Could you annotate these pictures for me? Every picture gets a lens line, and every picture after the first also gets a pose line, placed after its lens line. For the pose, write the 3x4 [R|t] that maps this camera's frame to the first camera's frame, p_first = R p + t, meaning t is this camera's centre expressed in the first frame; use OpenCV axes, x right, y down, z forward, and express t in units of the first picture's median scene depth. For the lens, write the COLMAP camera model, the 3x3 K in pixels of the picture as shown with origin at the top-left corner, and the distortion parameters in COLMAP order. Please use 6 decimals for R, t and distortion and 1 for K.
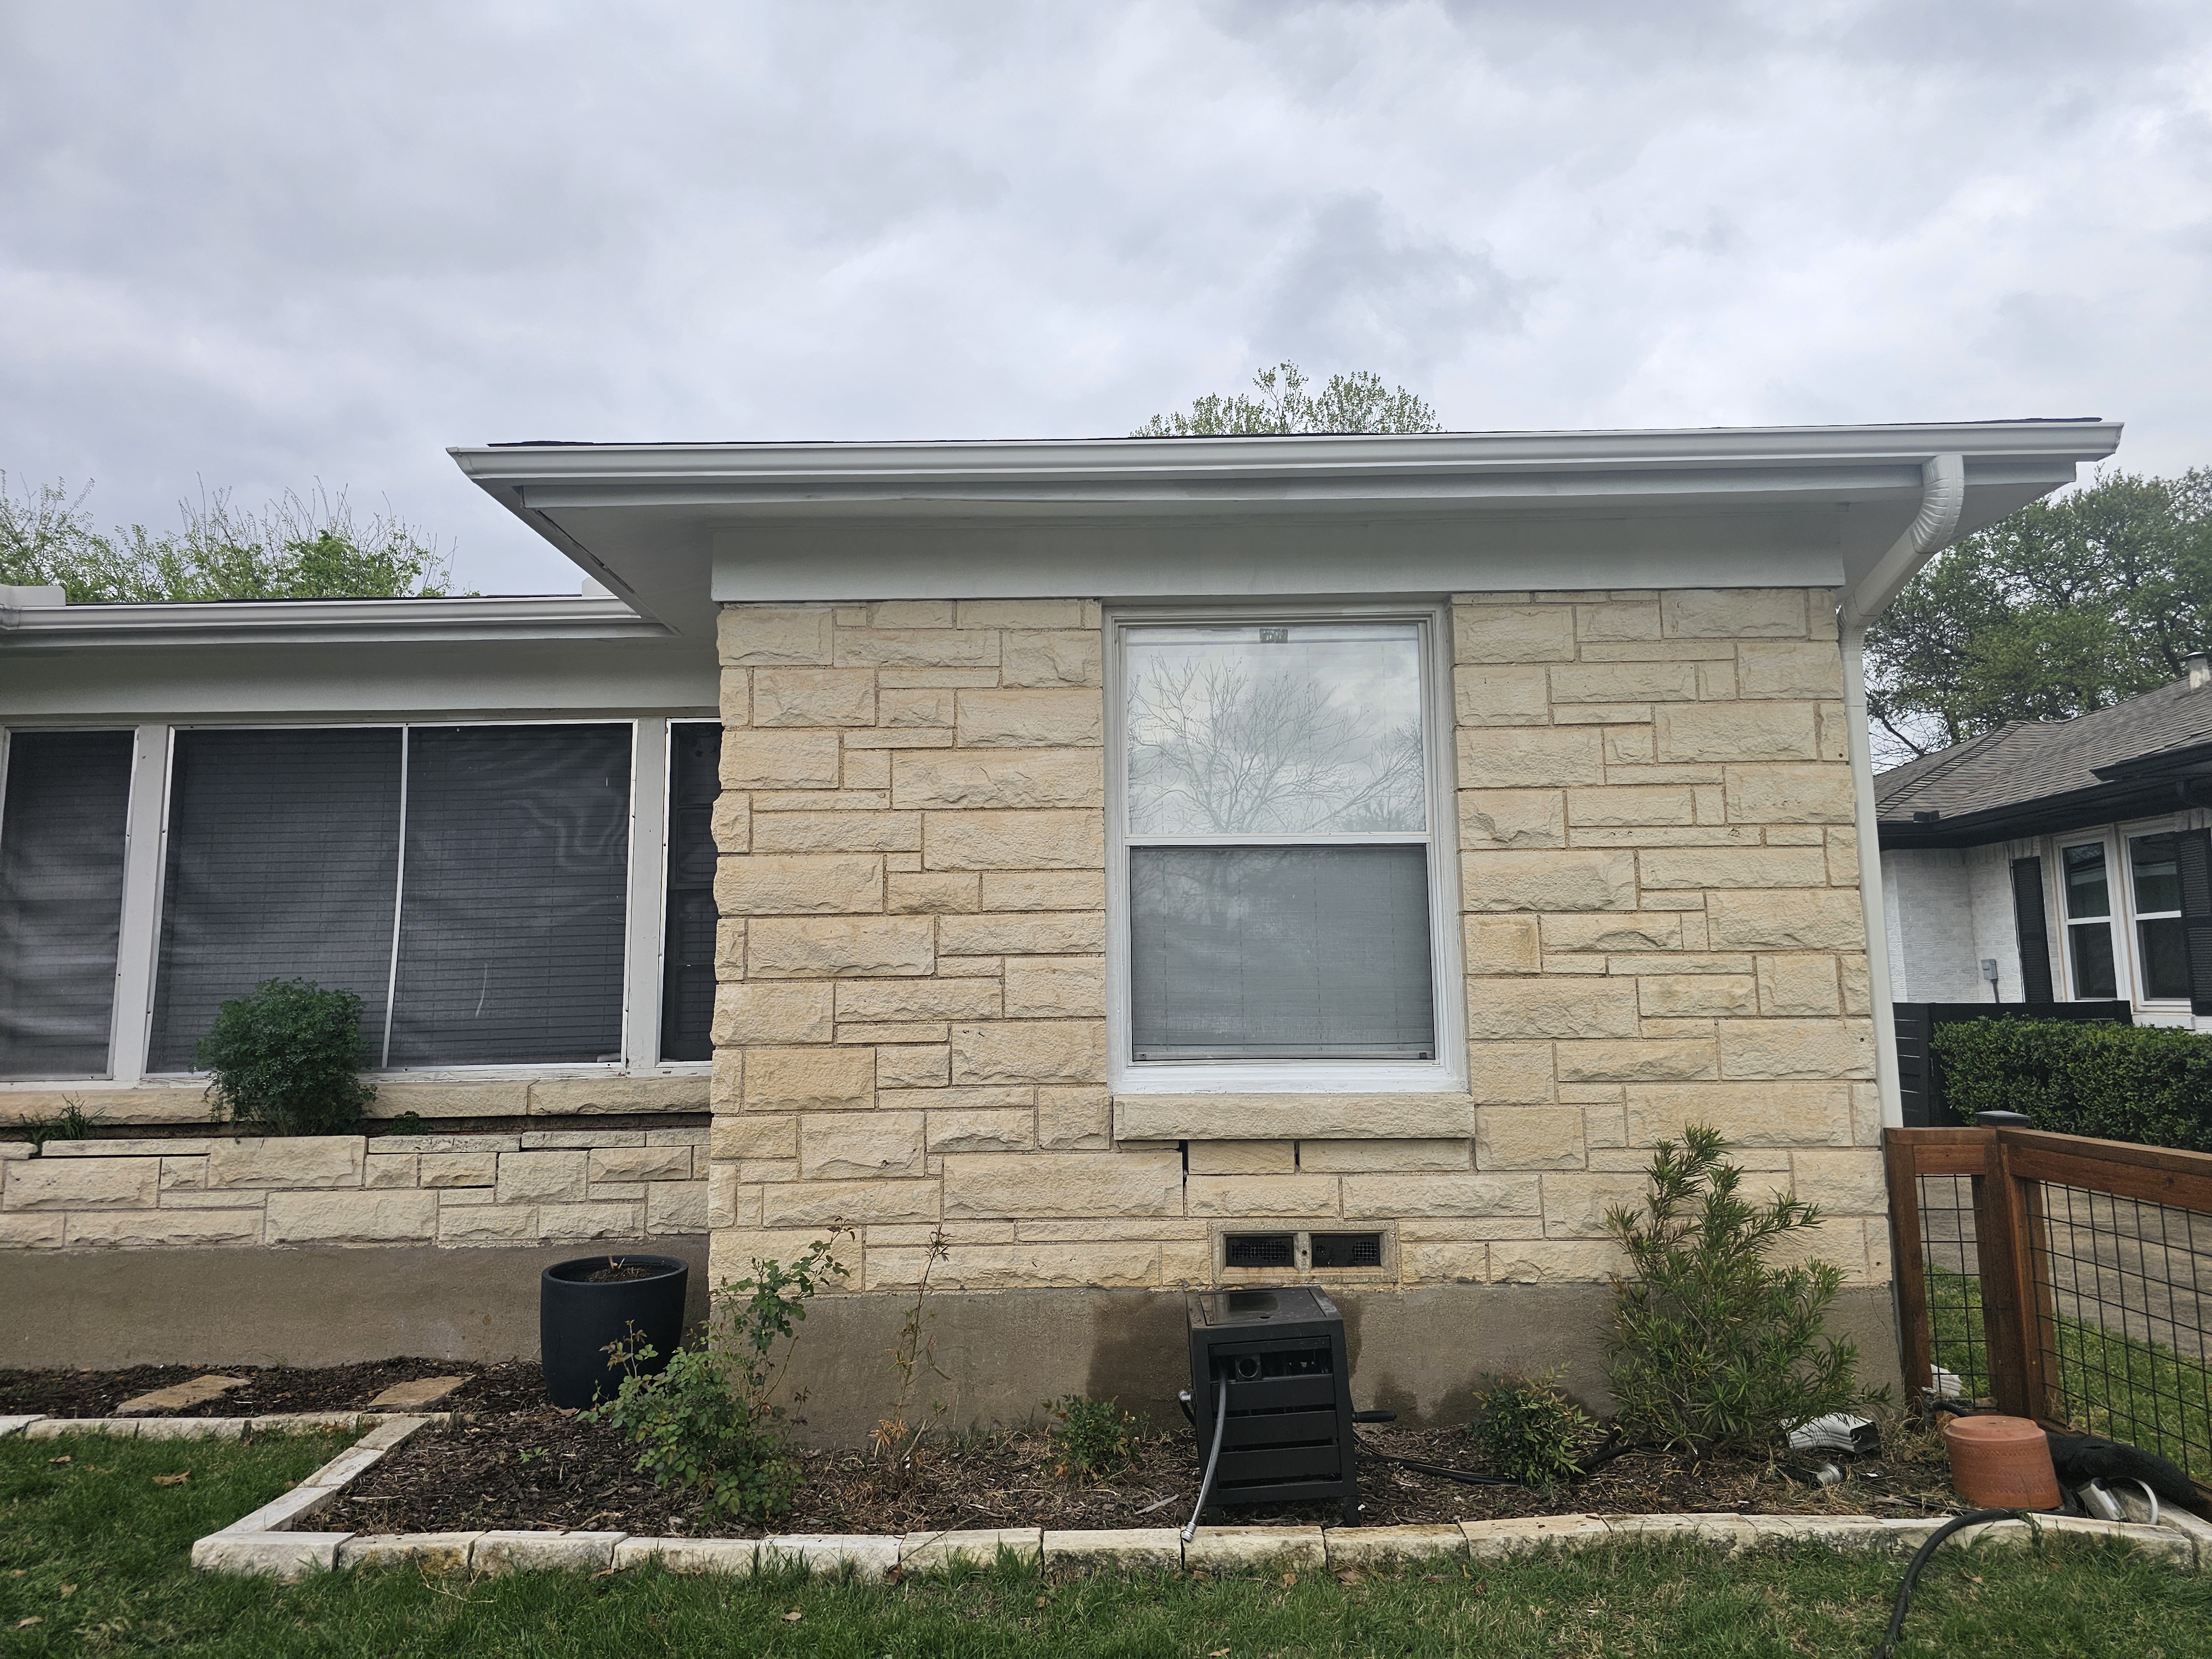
lens RADIAL K [[1452.5, 0, 1107.5], [0, 1452.5, 792.7], [0, 0, 1]] dist [0.095293, -0.124437]
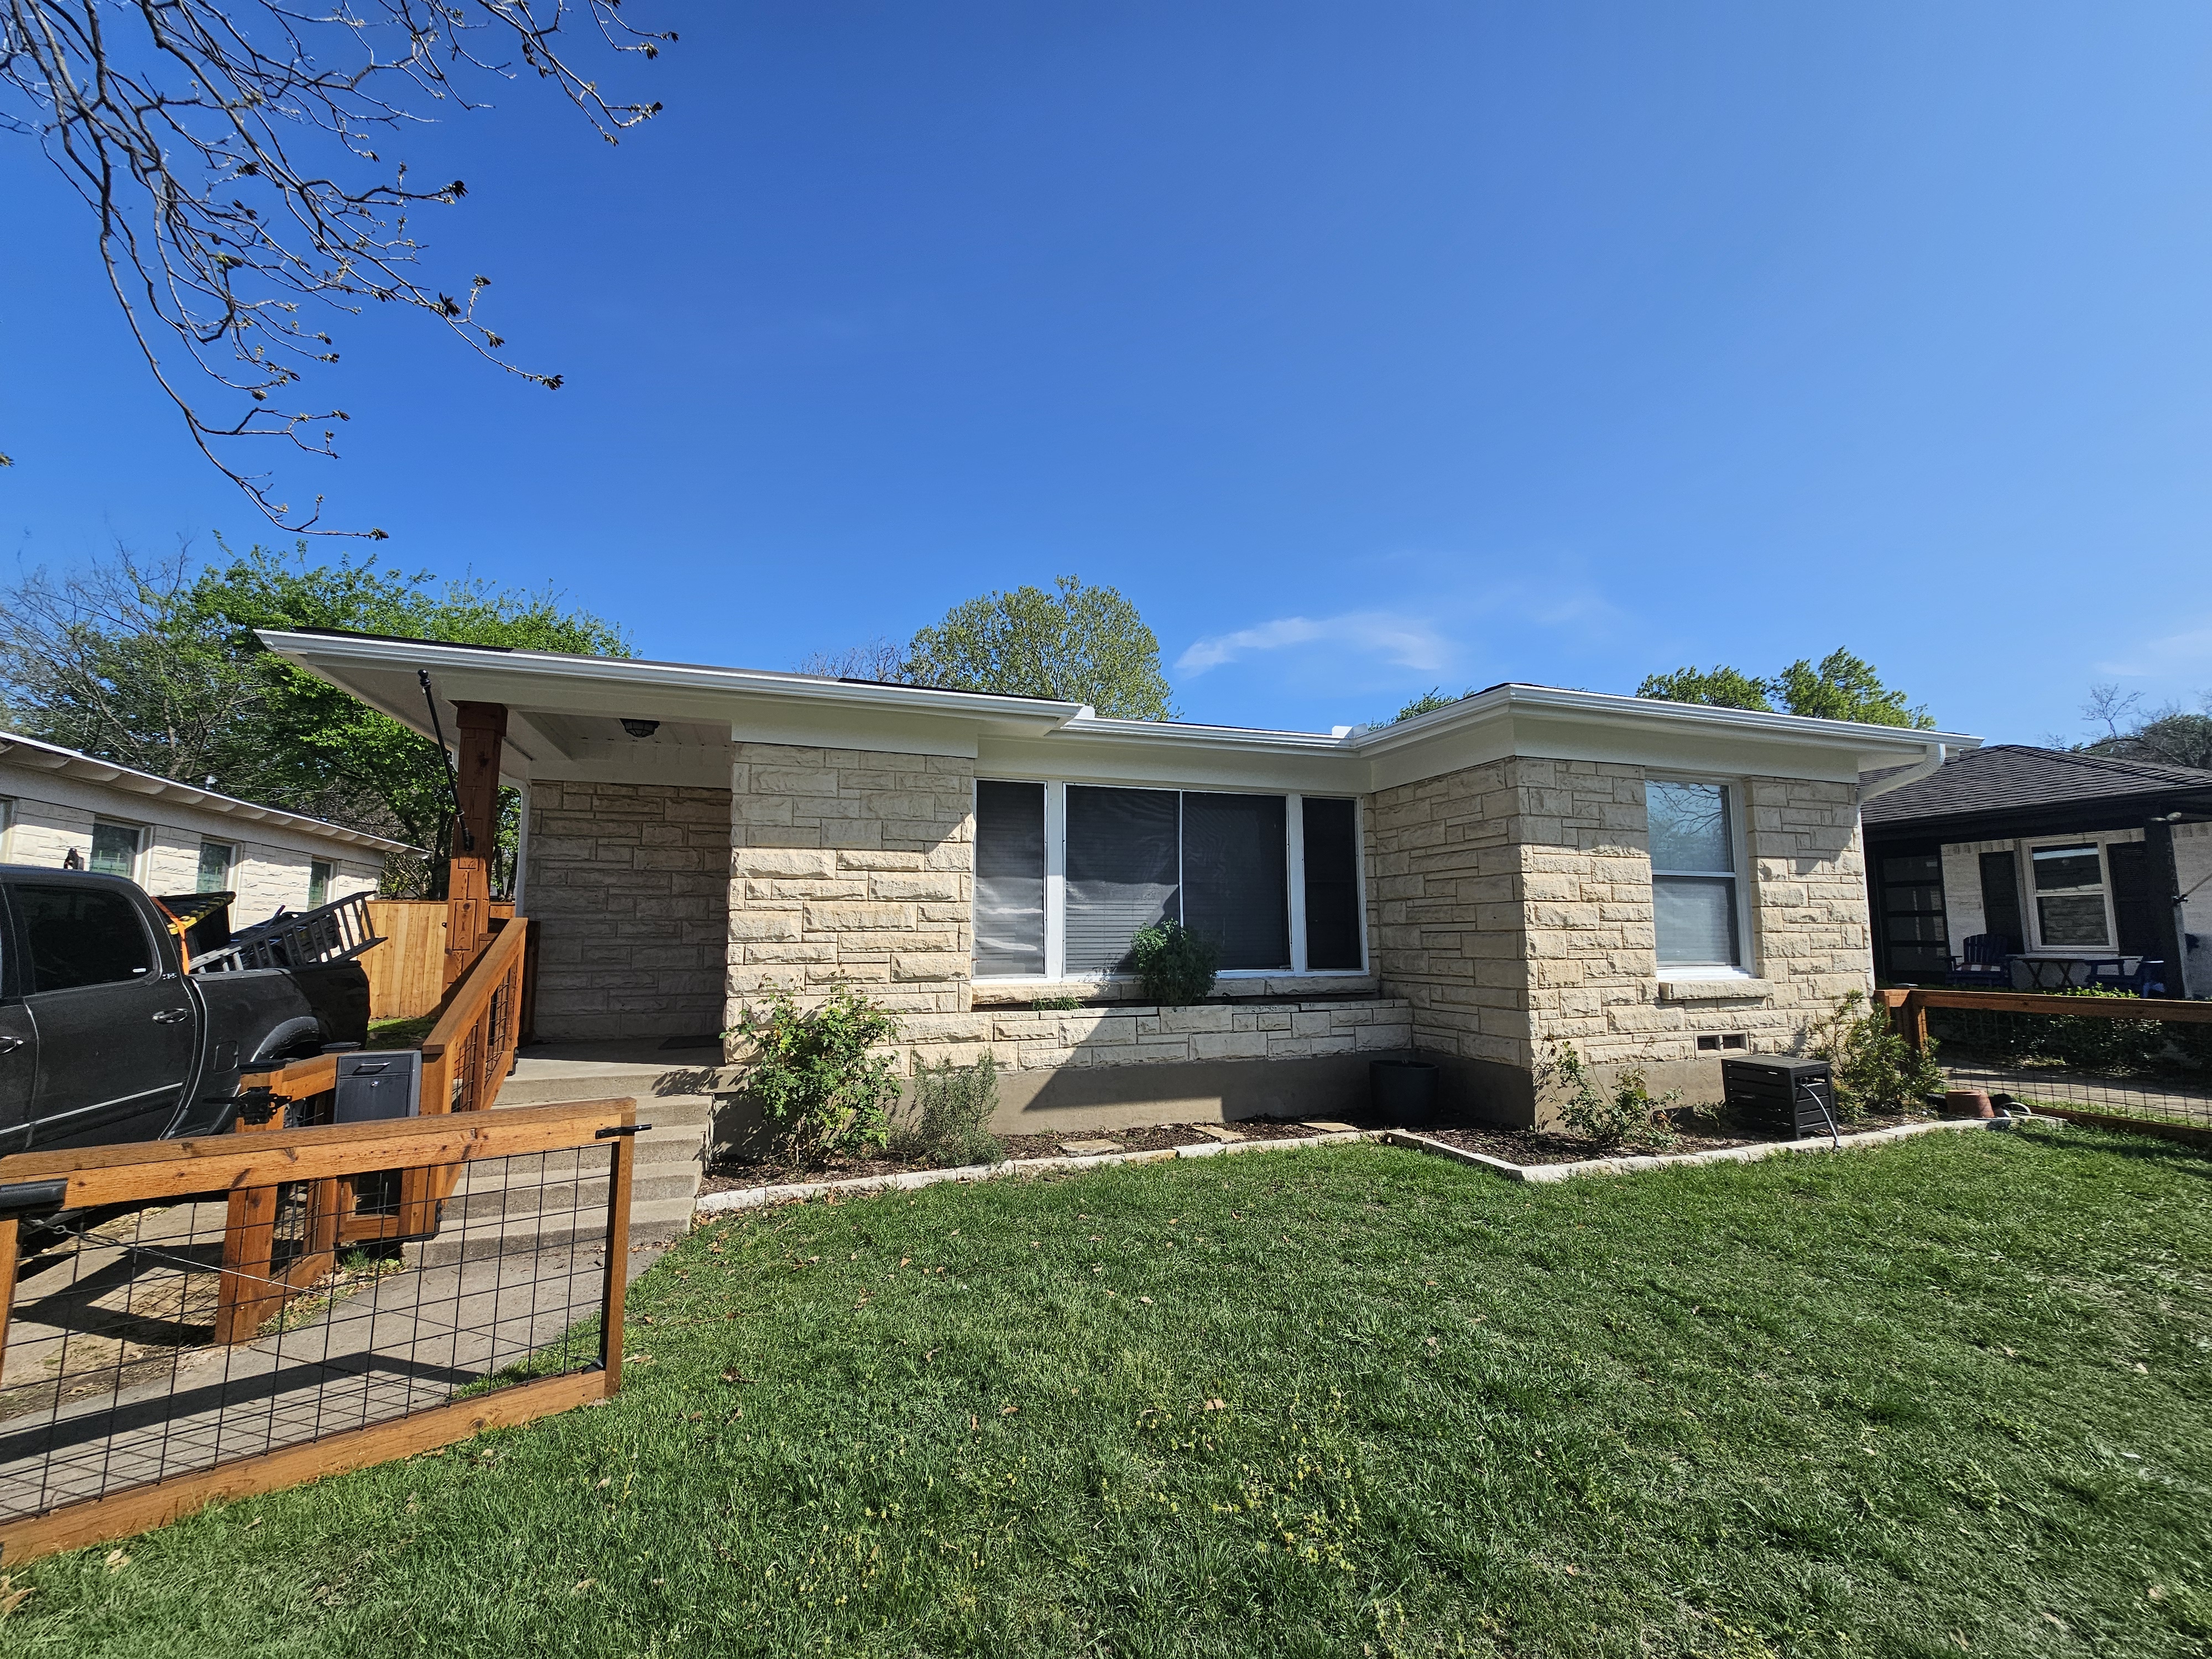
lens RADIAL K [[886.6, 0, 1100.1], [0, 886.6, 838.4], [0, 0, 1]] dist [-0.001181, -0.000373]
pose [[0.942991, 0.047586, 0.329398, -1.289672], [-0.054797, 0.998418, 0.012636, 0.009330], [-0.328275, -0.029966, 0.944107, -0.047047]]
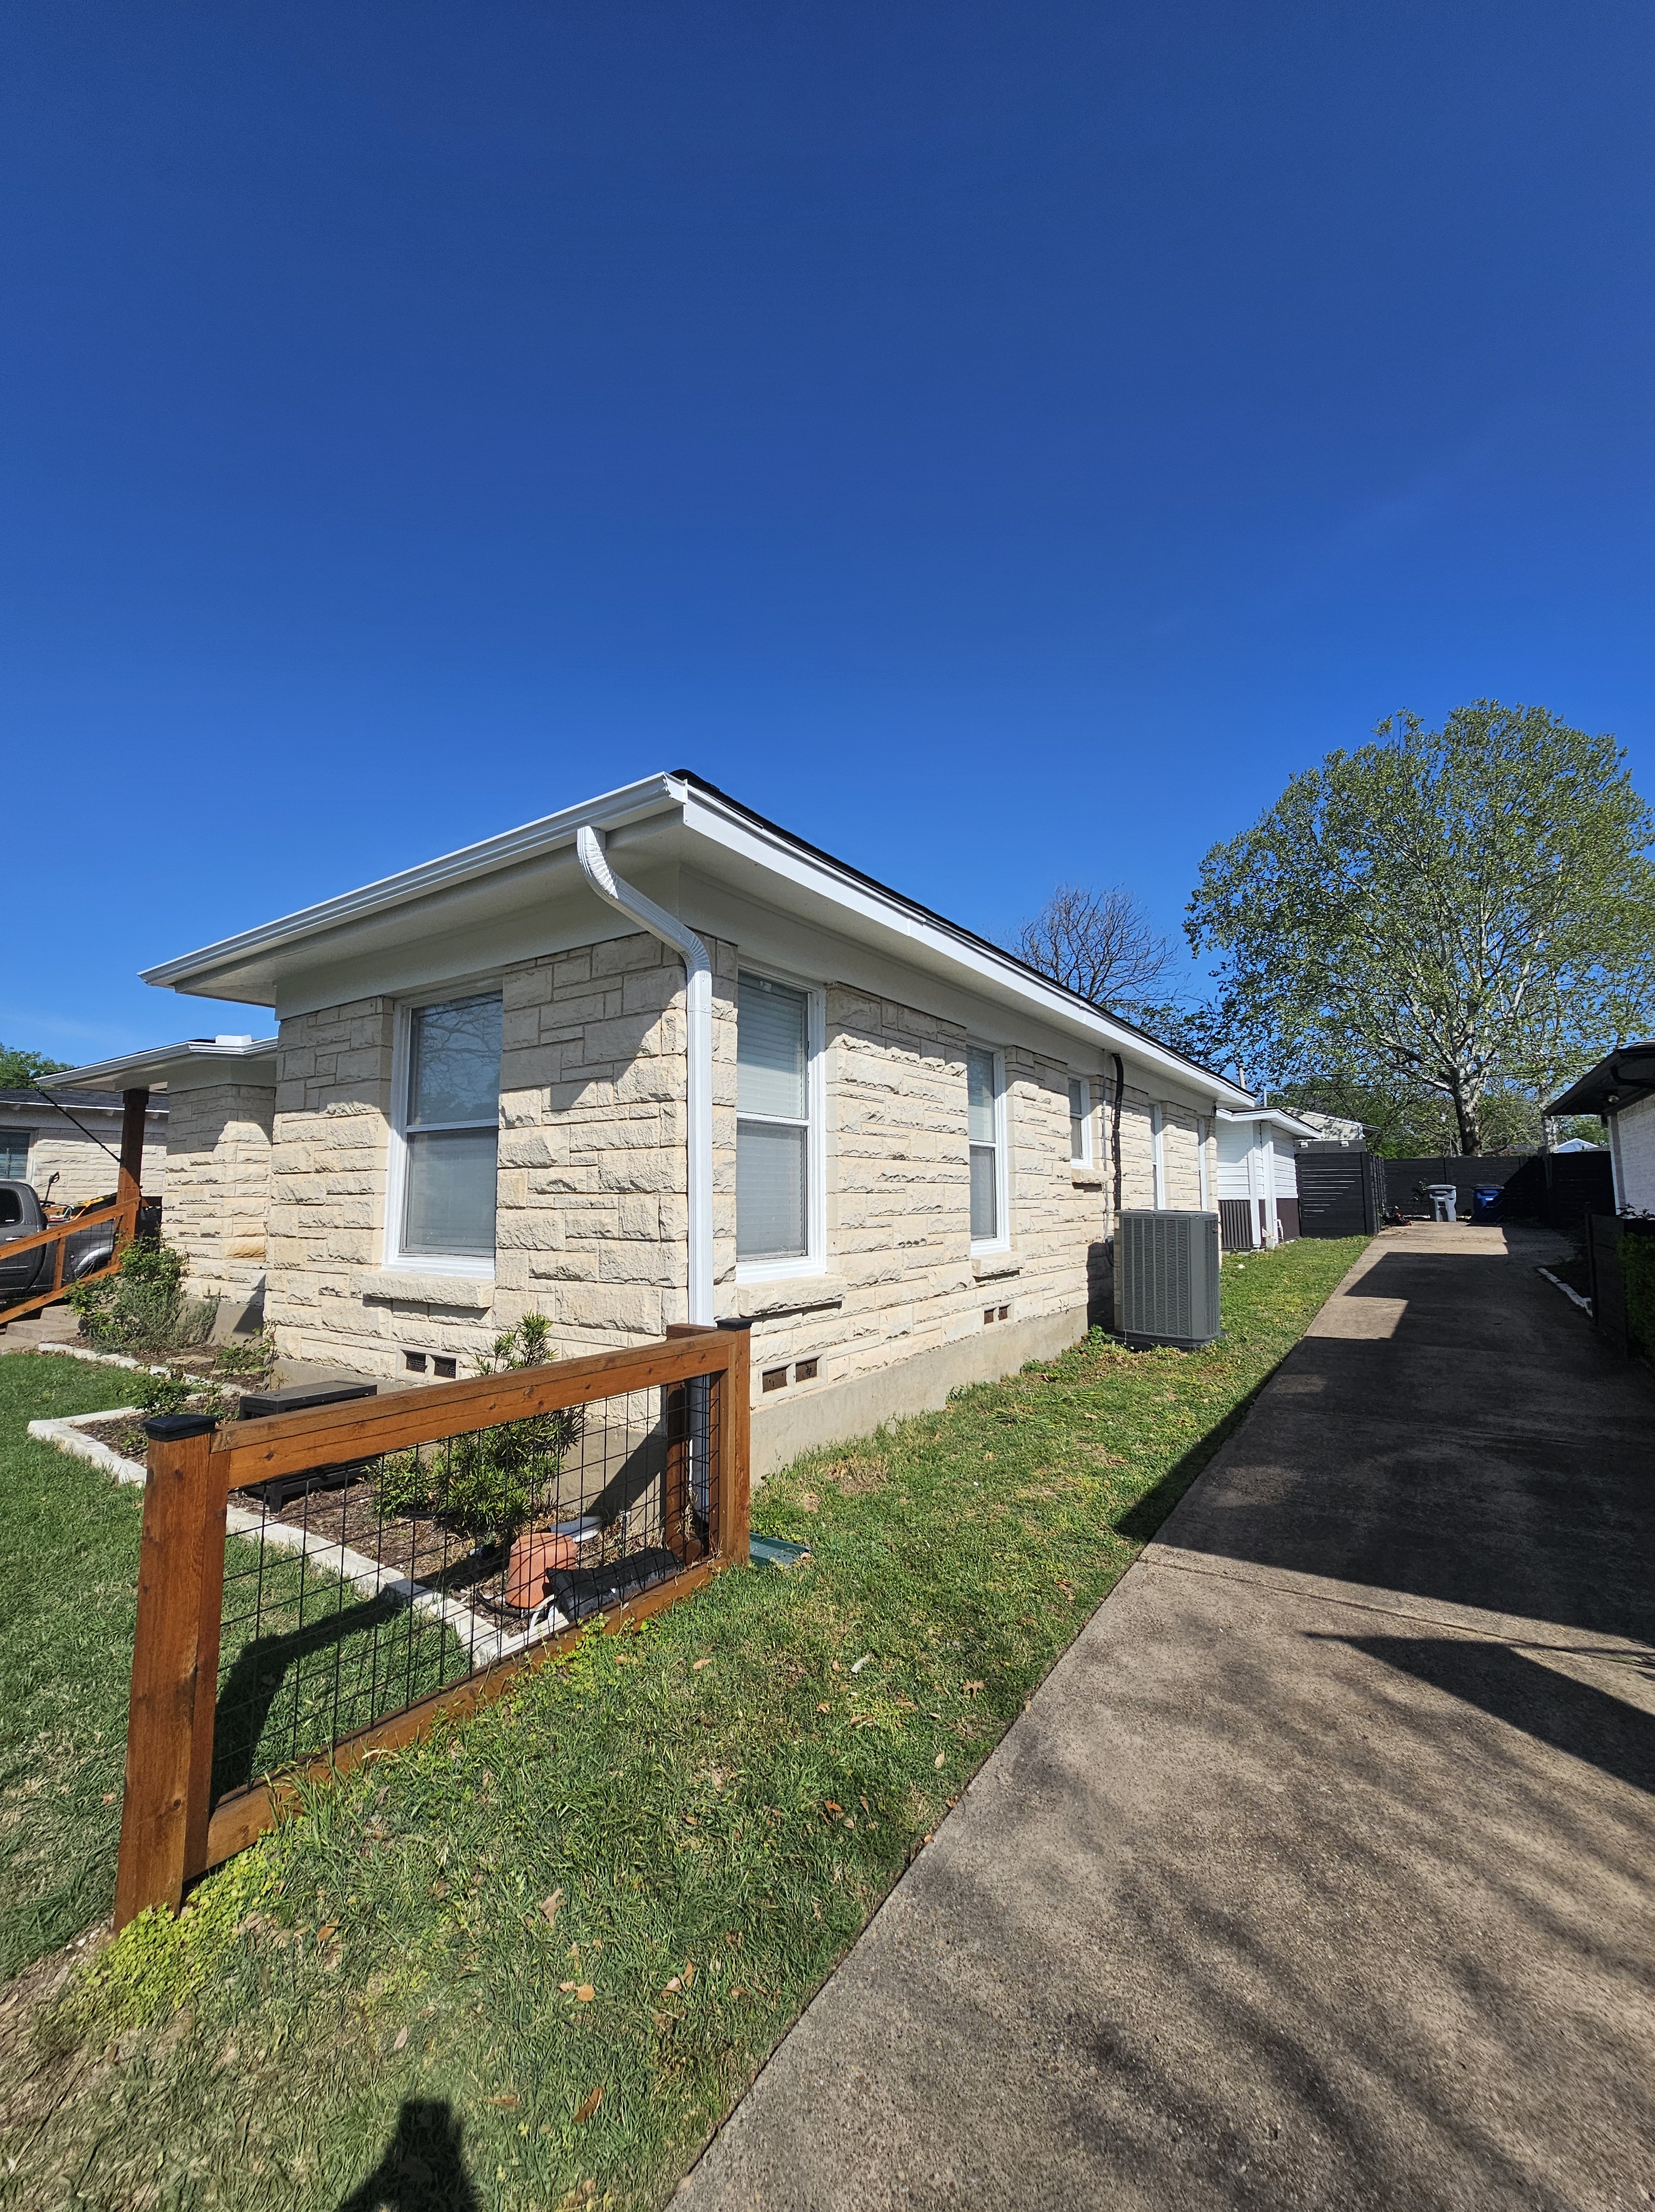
lens RADIAL K [[886.7, 0, 813.7], [0, 886.7, 1104.7], [0, 0, 1]] dist [-0.001181, -0.000373]
pose [[0.821047, -0.050470, -0.568626, 1.060503], [0.067851, 0.997651, 0.009421, 0.026638], [0.566815, -0.046317, 0.822542, 0.395836]]
